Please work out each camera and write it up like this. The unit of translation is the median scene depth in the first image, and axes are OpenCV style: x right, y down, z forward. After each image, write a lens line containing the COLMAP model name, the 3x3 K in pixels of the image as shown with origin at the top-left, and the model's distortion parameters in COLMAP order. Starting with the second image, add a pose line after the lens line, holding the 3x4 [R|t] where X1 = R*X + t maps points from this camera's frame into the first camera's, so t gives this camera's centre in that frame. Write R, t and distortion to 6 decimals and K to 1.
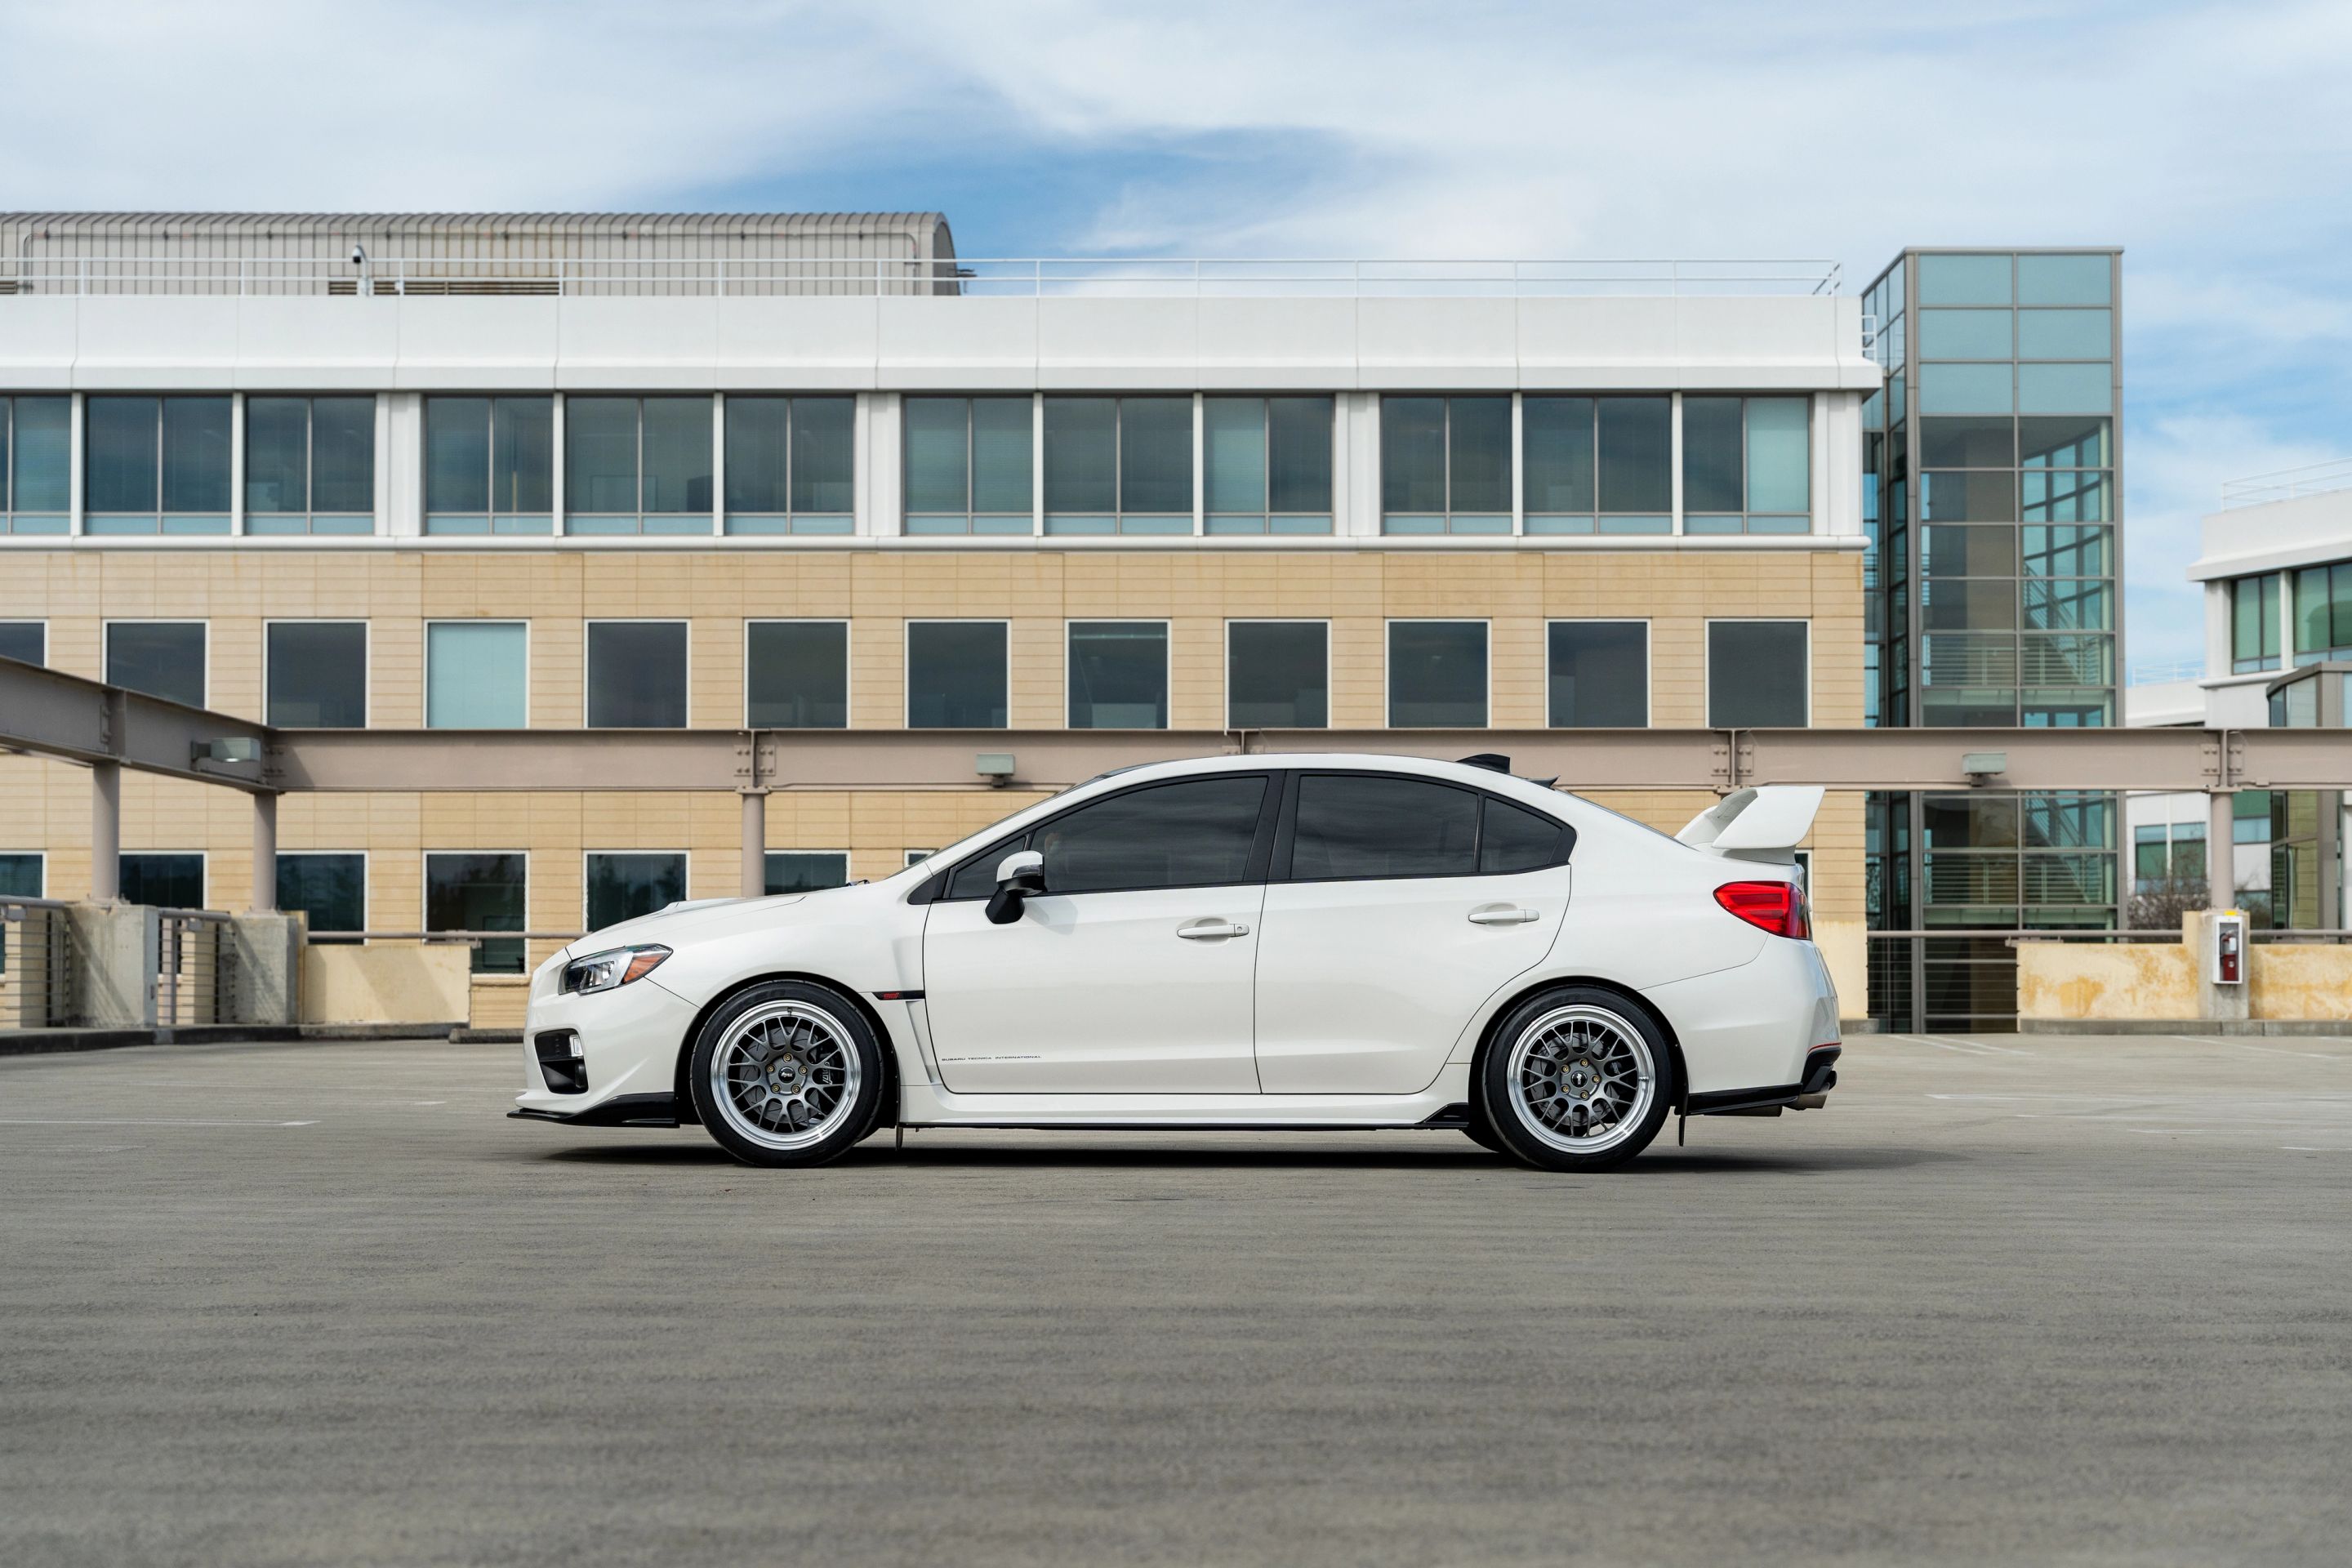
lens RADIAL K [[3672.8, 0, 1179.9], [0, 3672.8, 847.7], [0, 0, 1]] dist [-0.001391, 0.053526]
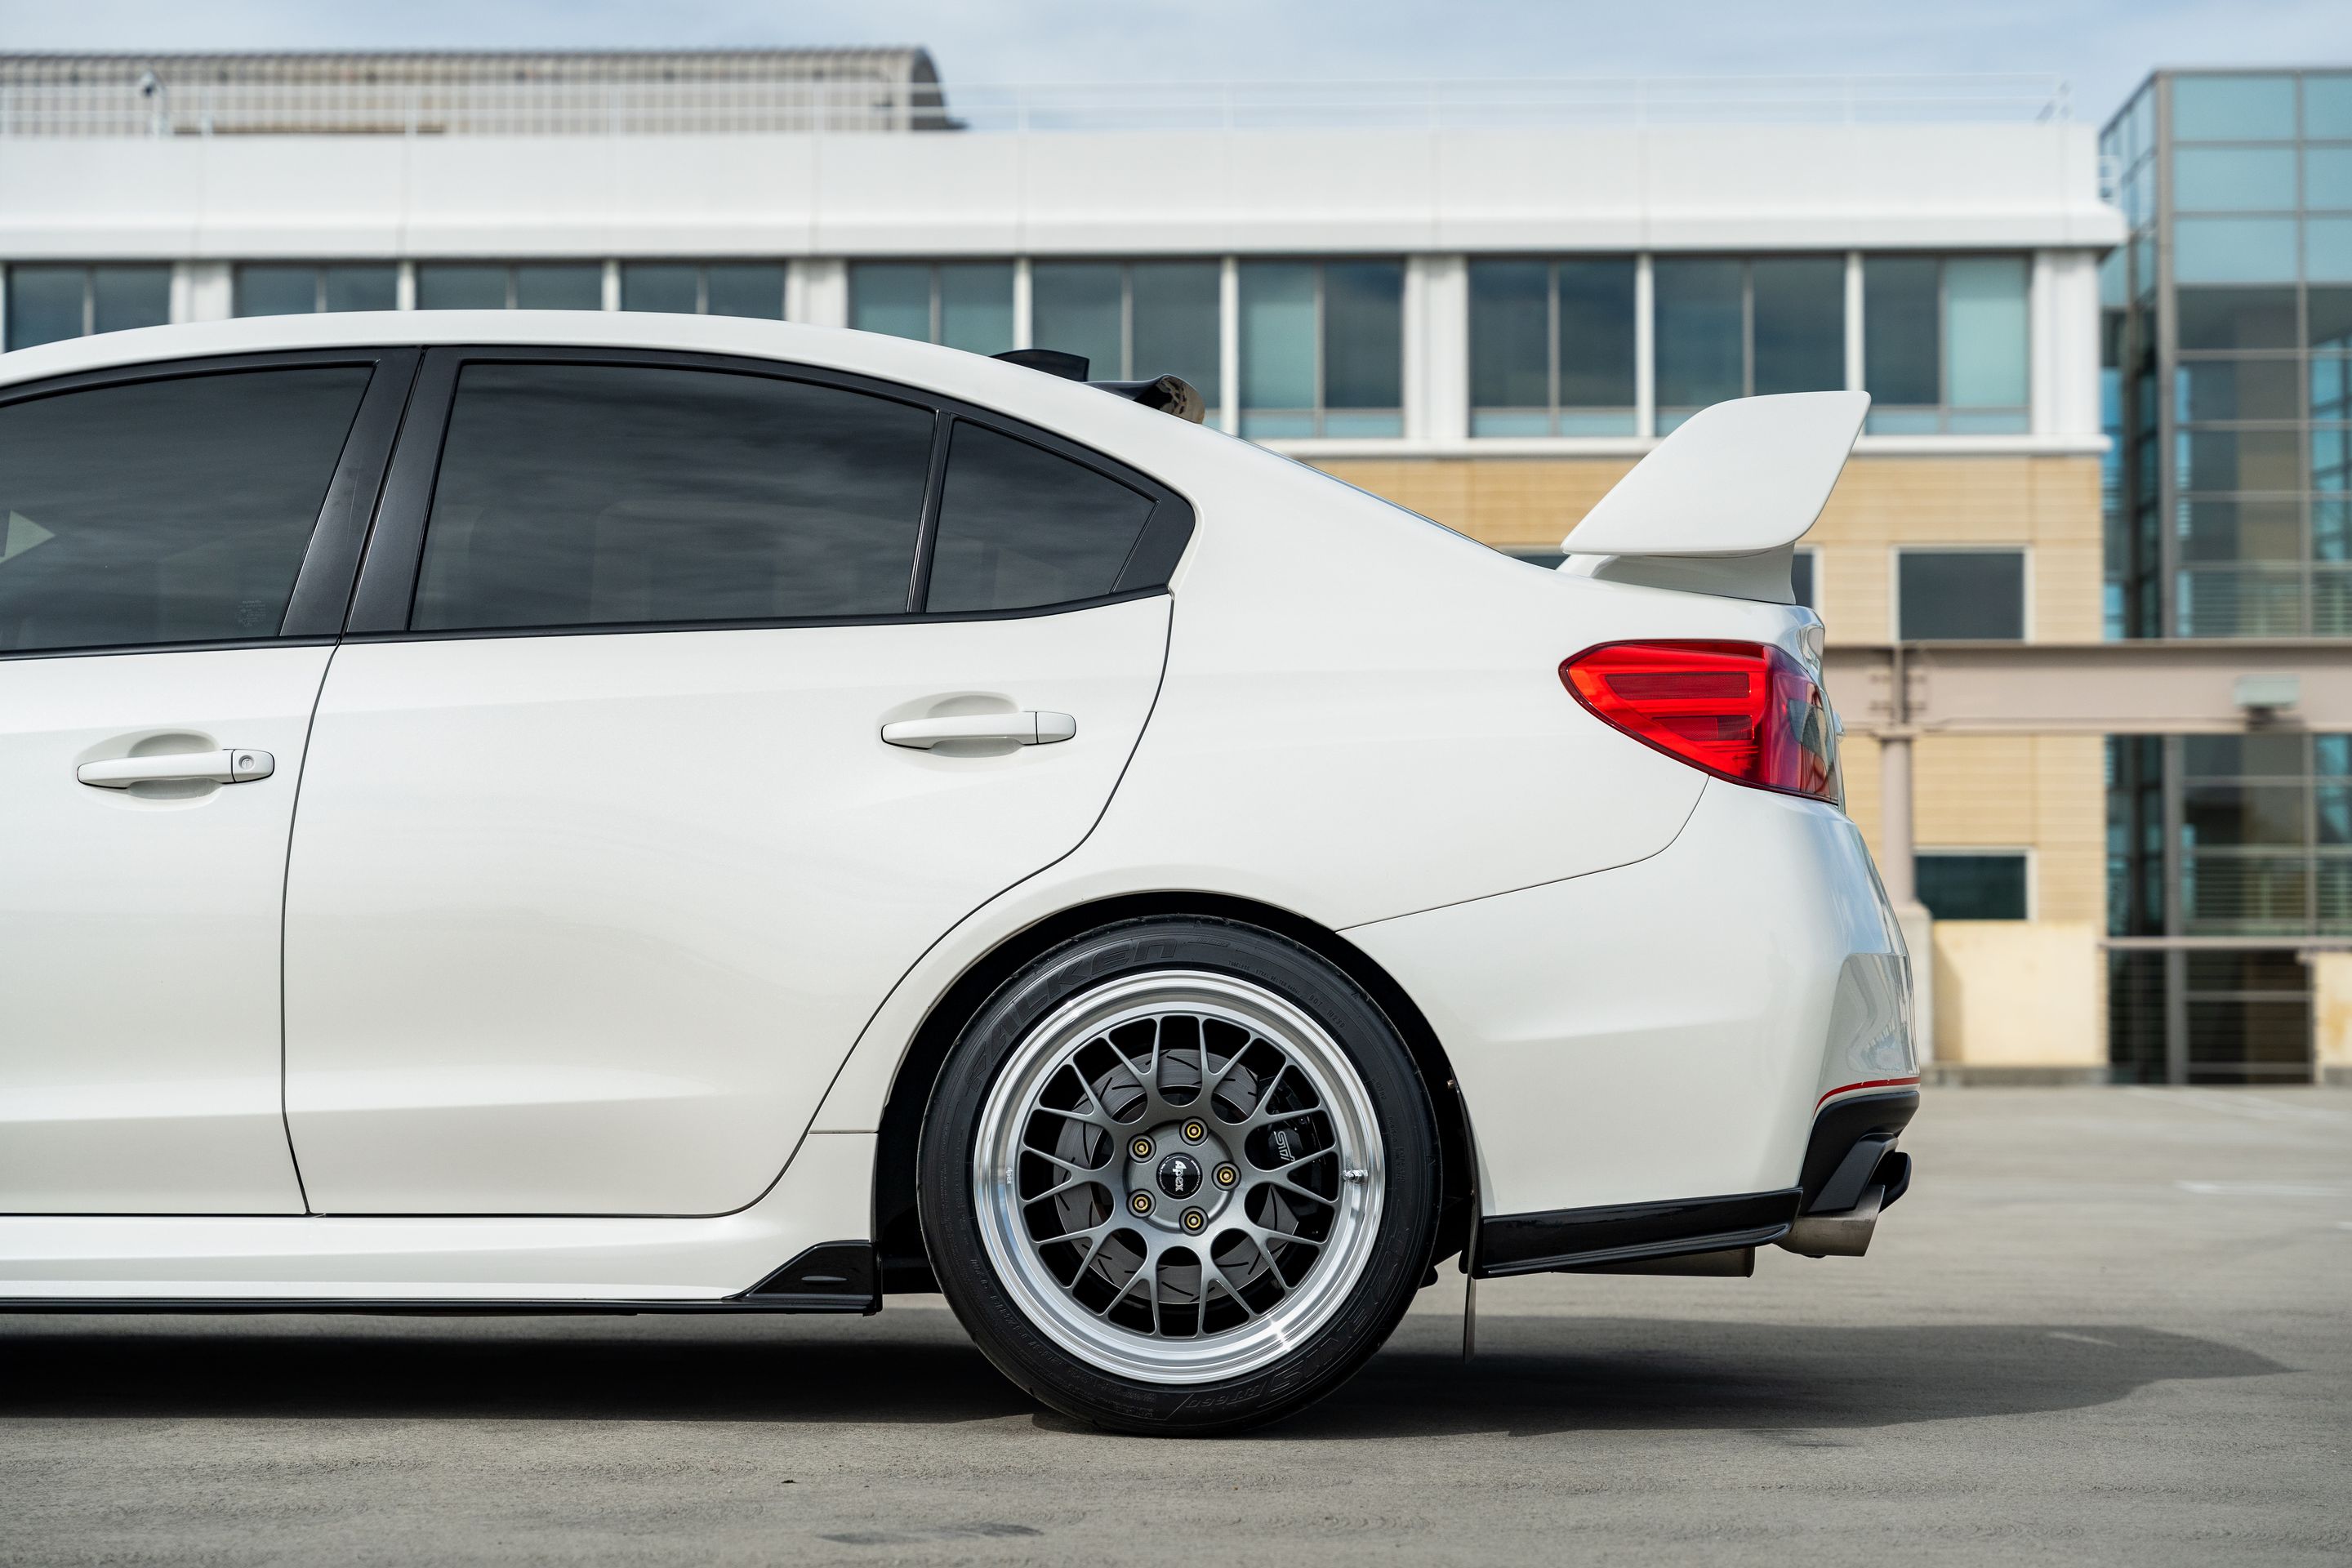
lens RADIAL K [[4179.4, 0, 1165.4], [0, 4179.4, 791.7], [0, 0, 1]] dist [0.014120, 0.053683]
pose [[0.999211, -0.001163, -0.039689, 0.026325], [0.000317, 0.999773, -0.021300, 0.007218], [0.039705, 0.021270, 0.998985, 0.125070]]
